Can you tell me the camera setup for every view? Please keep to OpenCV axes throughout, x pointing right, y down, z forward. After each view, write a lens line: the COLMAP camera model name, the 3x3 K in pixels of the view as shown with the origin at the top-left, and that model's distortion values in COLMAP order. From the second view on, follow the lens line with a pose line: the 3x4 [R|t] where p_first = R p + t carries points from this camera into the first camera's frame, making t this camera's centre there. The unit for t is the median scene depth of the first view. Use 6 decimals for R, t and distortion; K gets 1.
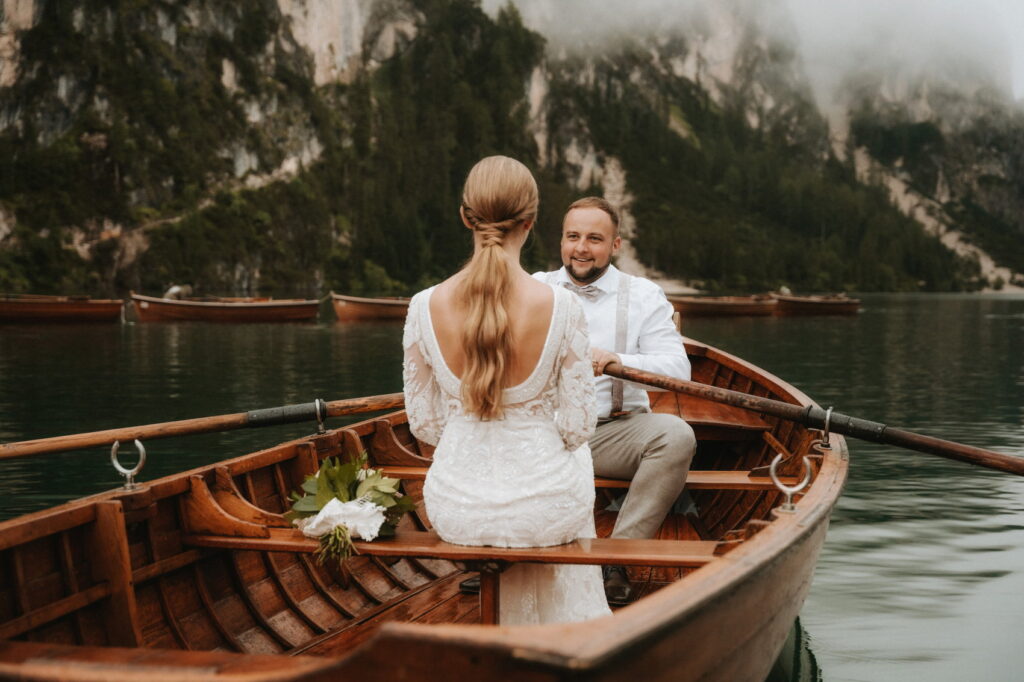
lens RADIAL K [[1498.1, 0, 513.0], [0, 1498.1, 357.4], [0, 0, 1]] dist [0.106308, 0.135077]
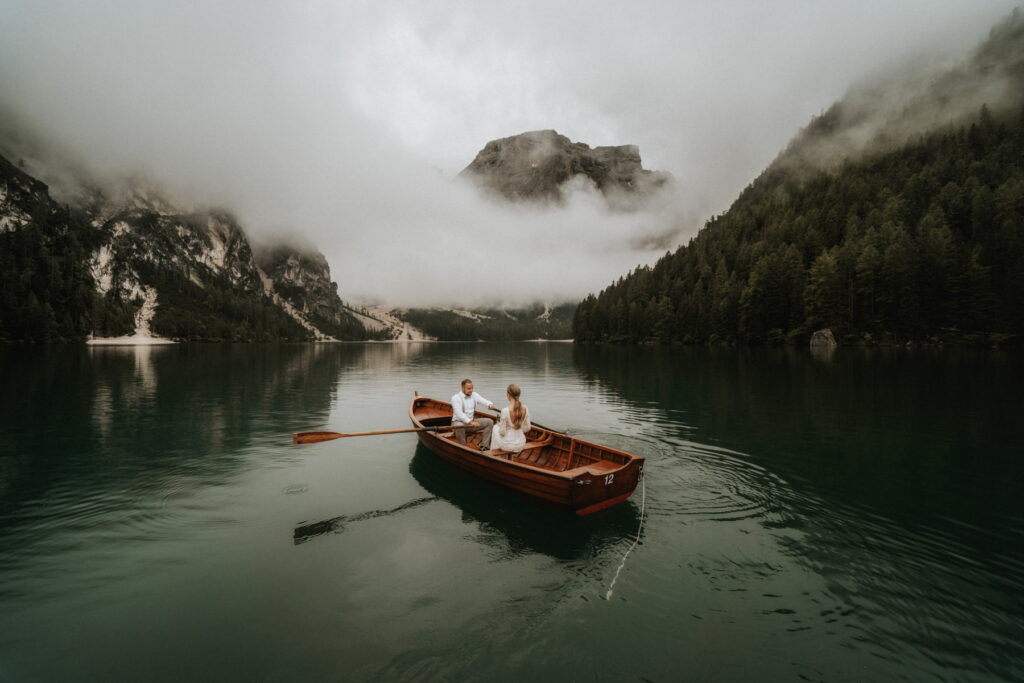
lens RADIAL K [[419.9, 0, 506.3], [0, 419.9, 340.9], [0, 0, 1]] dist [-0.024108, 0.000109]
pose [[0.779716, -0.007068, 0.626094, 0.119918], [0.033521, 0.998973, -0.030469, -0.007969], [-0.625236, 0.044745, 0.779152, 0.140700]]
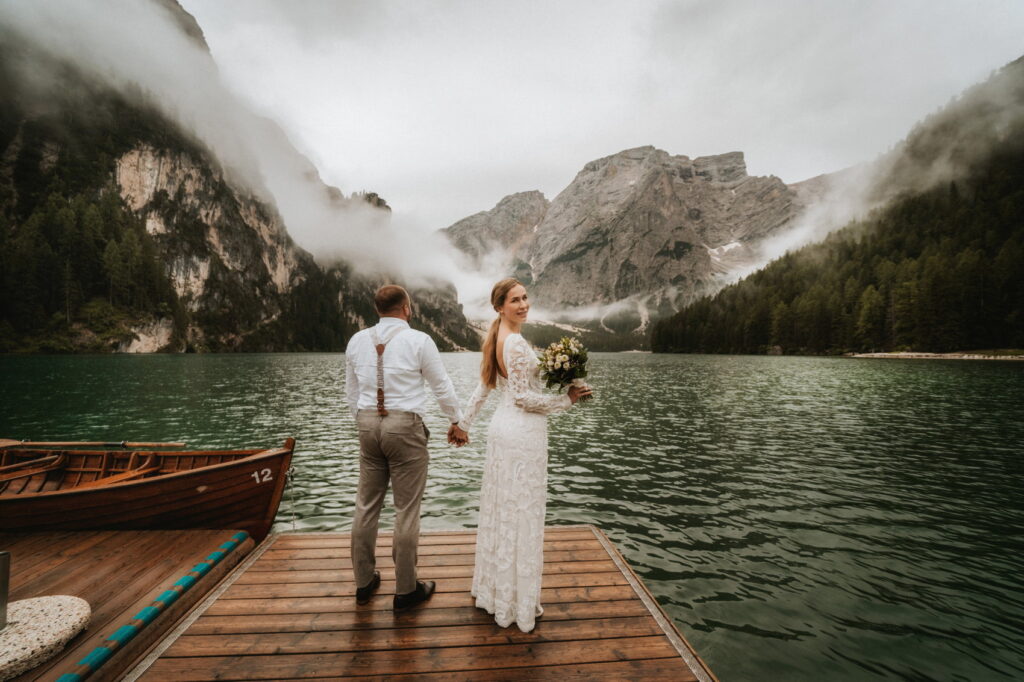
lens RADIAL K [[419.4, 0, 511.1], [0, 419.4, 338.1], [0, 0, 1]] dist [-0.016285, -0.000178]
pose [[0.898444, 0.010995, 0.438951, -0.064075], [0.021863, 0.997326, -0.069731, 0.002578], [-0.438544, 0.072246, 0.895801, -0.101951]]
